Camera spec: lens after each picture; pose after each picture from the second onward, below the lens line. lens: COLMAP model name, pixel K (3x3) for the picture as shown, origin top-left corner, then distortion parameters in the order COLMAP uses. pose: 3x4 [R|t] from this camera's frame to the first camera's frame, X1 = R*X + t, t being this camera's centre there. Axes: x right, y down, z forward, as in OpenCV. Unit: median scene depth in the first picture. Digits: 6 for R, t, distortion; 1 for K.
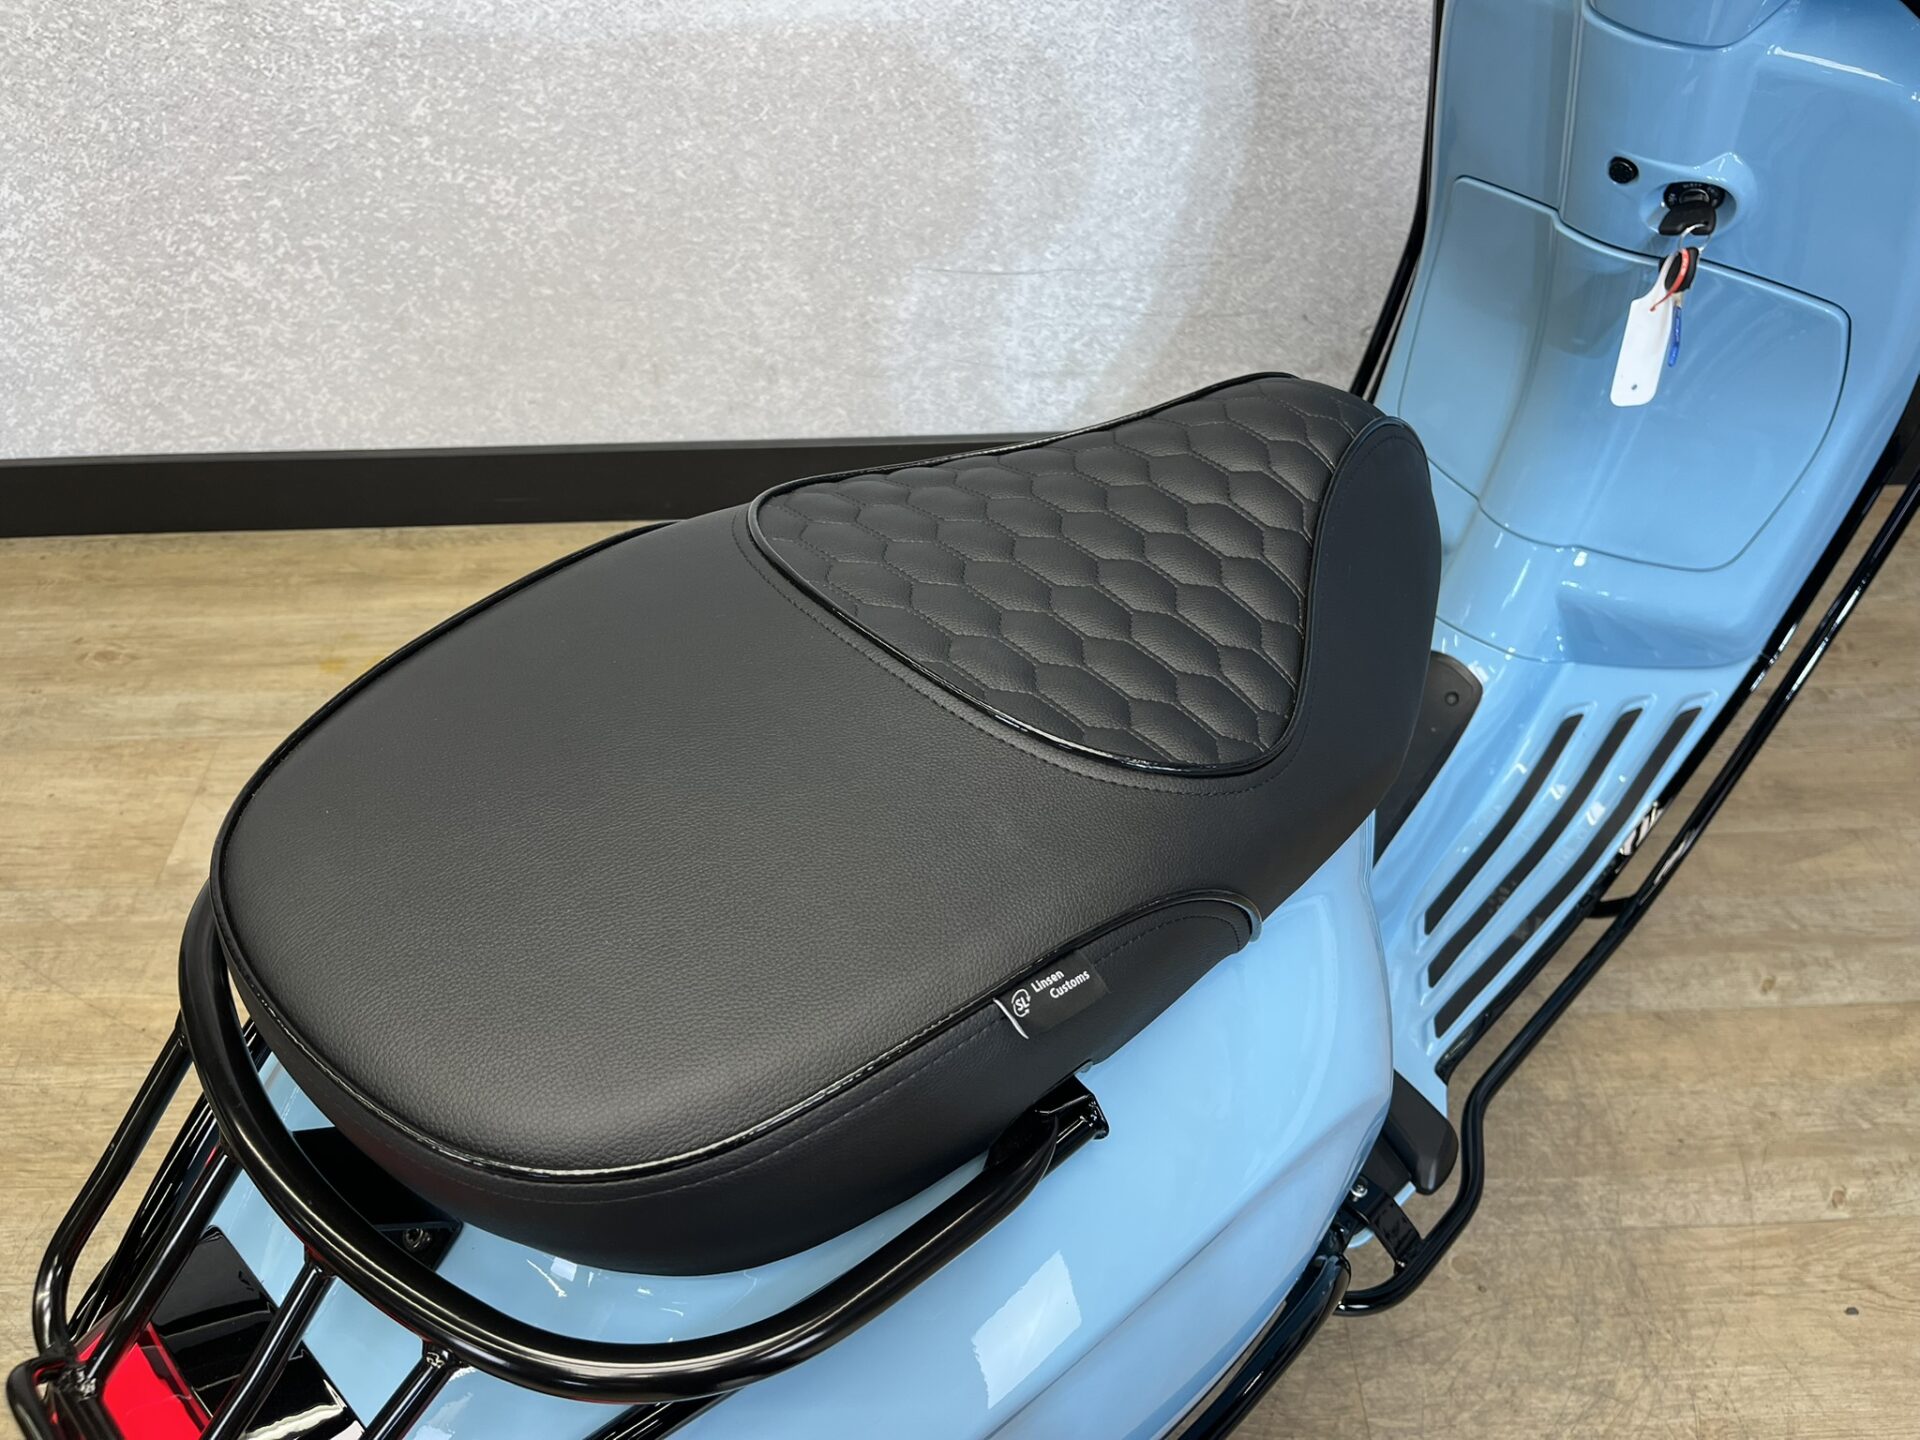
lens RADIAL K [[1453.6, 0, 973.0], [0, 1453.6, 711.0], [0, 0, 1]] dist [0.077337, -0.121444]
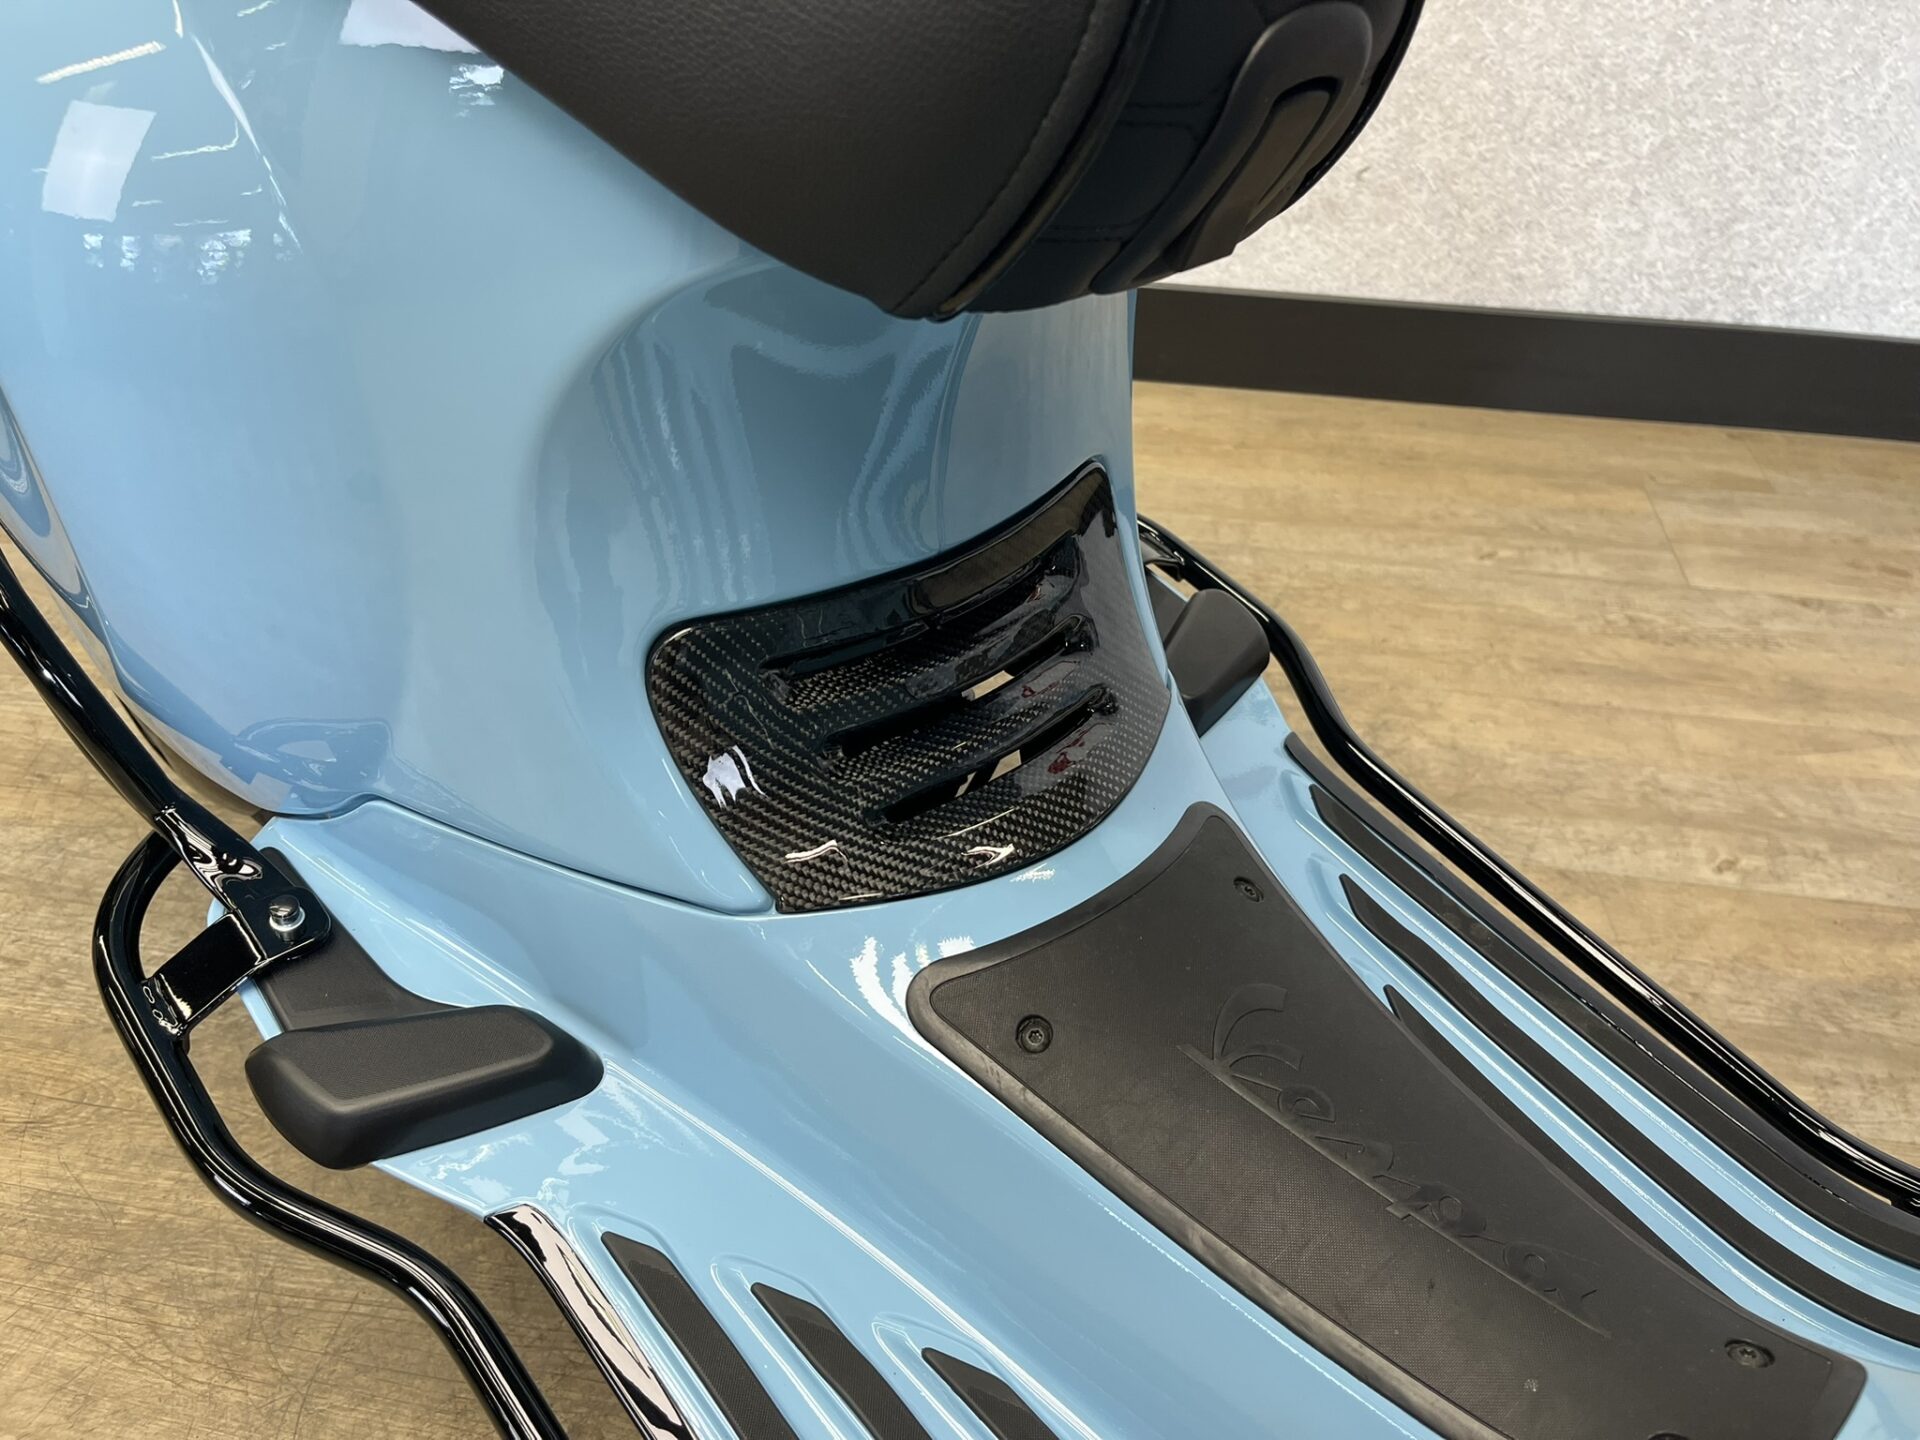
lens RADIAL K [[1453.6, 0, 978.3], [0, 1453.6, 708.4], [0, 0, 1]] dist [0.077337, -0.121444]
pose [[0.981333, 0.133655, -0.138282, 0.246816], [-0.154833, 0.975569, -0.155859, 0.267576], [0.114072, 0.174360, 0.978052, 0.203604]]
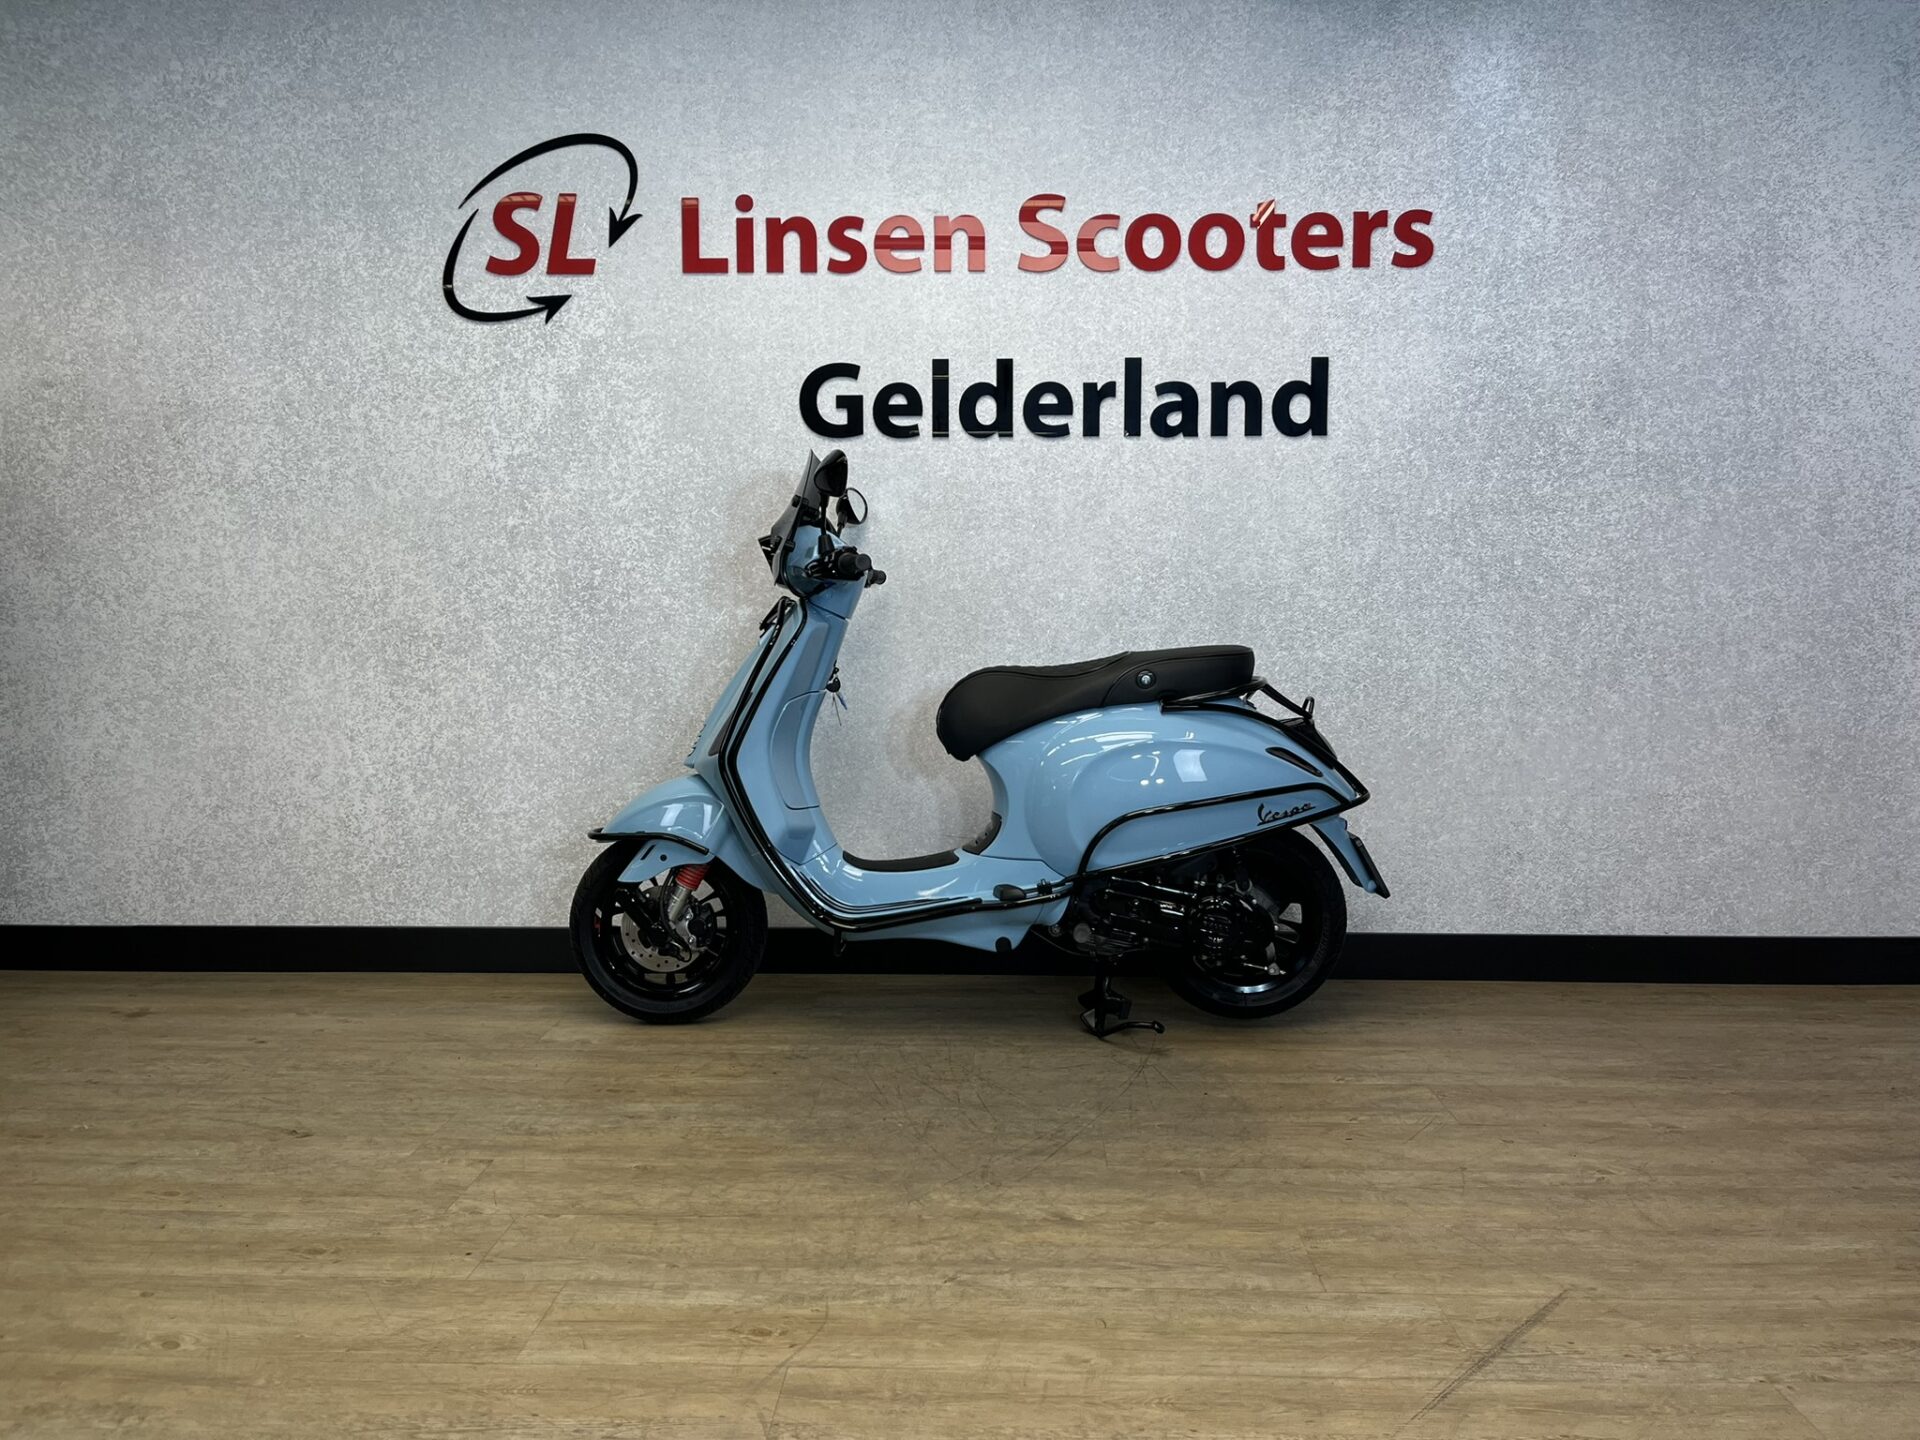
lens RADIAL K [[1453.6, 0, 969.3], [0, 1453.6, 724.7], [0, 0, 1]] dist [0.077337, -0.121444]
pose [[0.998303, 0.014800, -0.056329, 0.138469], [-0.048405, 0.748679, -0.661163, 1.092358], [0.032387, 0.662767, 0.748125, -0.761651]]
